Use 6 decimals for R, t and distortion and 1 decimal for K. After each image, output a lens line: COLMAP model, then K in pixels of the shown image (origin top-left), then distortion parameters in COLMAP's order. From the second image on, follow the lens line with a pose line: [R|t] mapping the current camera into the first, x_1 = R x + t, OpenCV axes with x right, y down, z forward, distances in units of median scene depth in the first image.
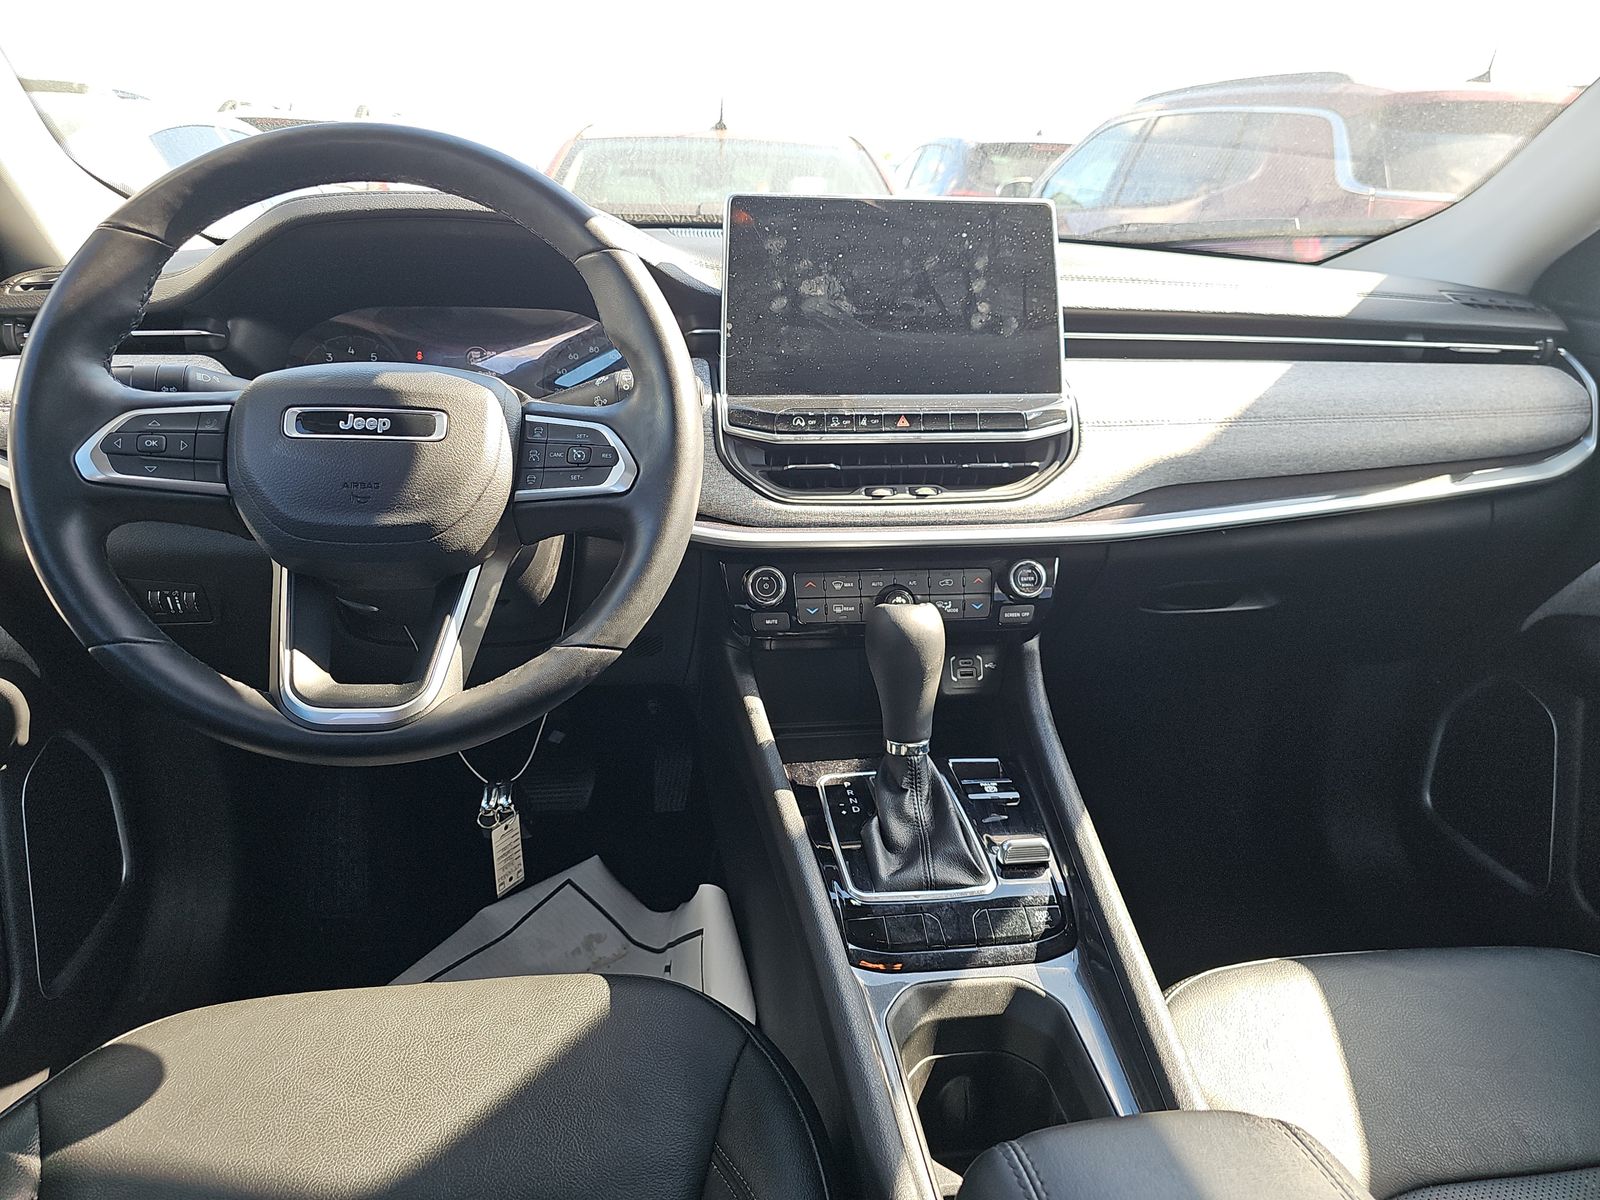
lens RADIAL K [[1079.7, 0, 801.0], [0, 1079.7, 592.1], [0, 0, 1]] dist [0.033014, -0.027955]
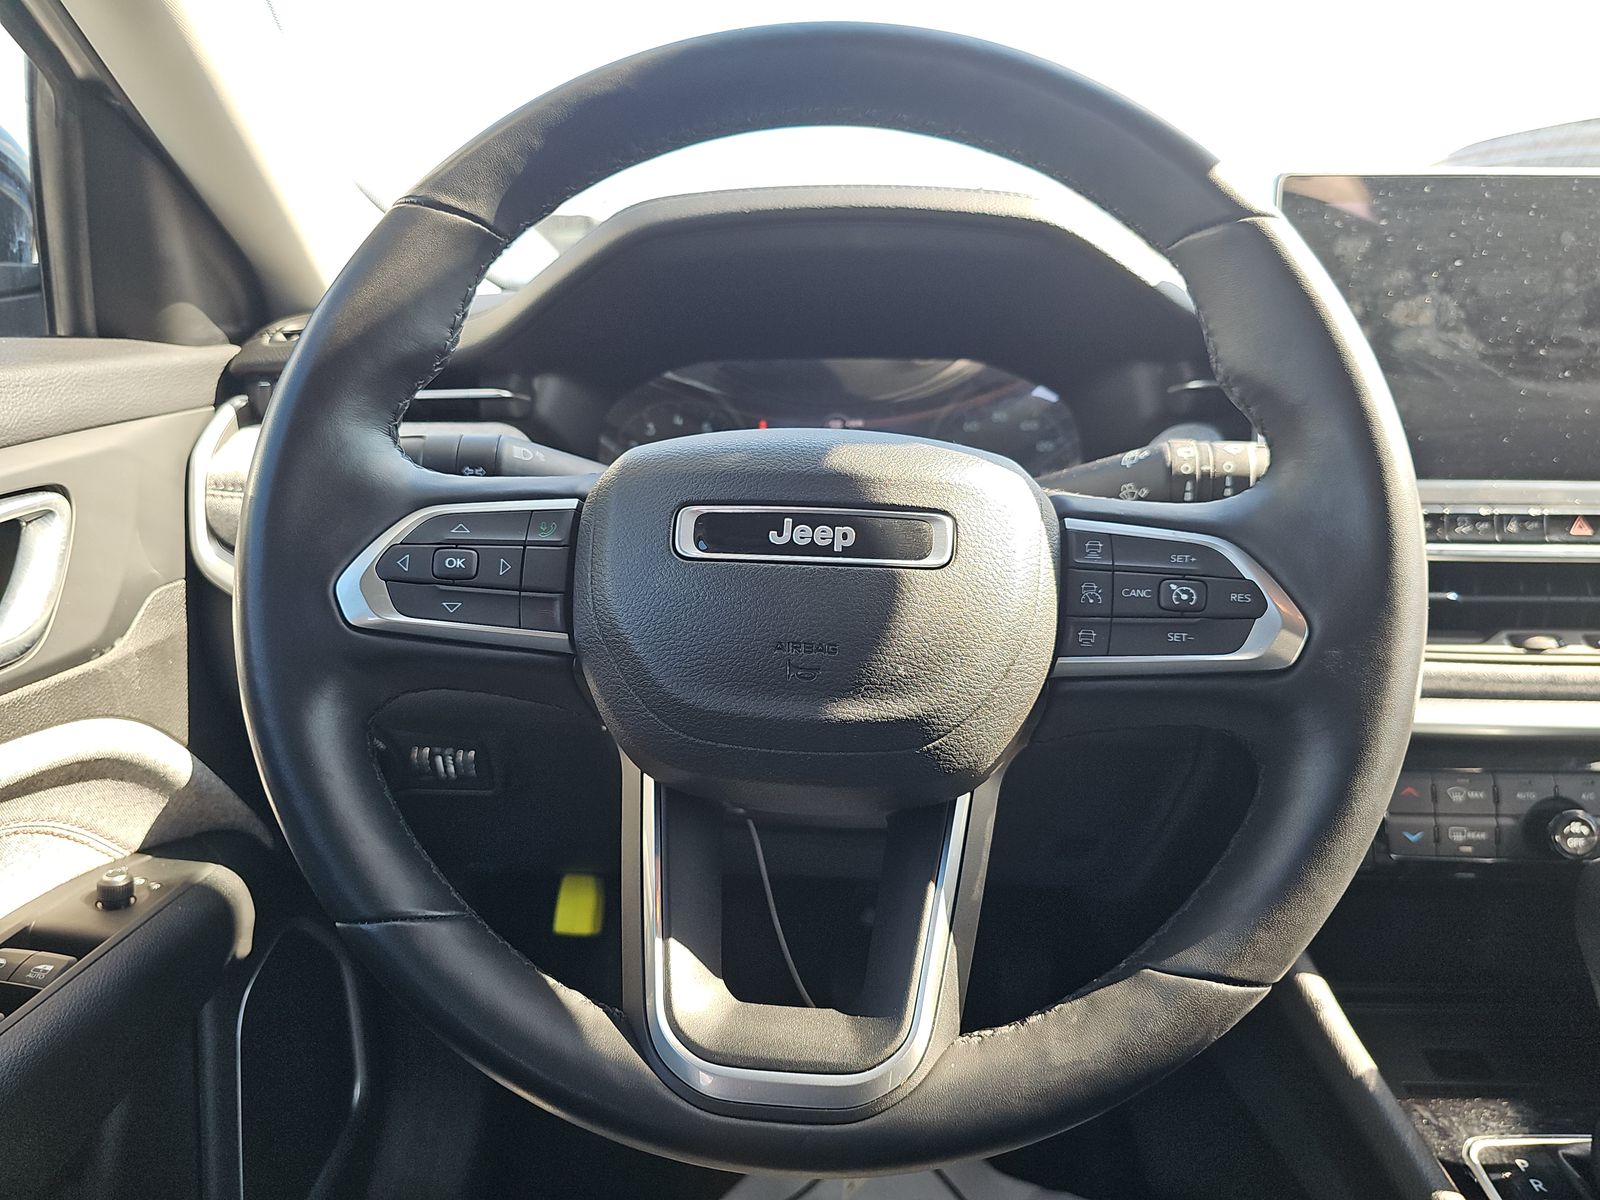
lens RADIAL K [[1072.6, 0, 800.0], [0, 1072.6, 600.0], [0, 0, 1]] dist [0.047478, -0.073170]
pose [[0.984479, 0.025864, -0.173586, -0.301450], [-0.036801, 0.997515, -0.060081, -0.085966], [0.171601, 0.065537, 0.982984, 0.446066]]
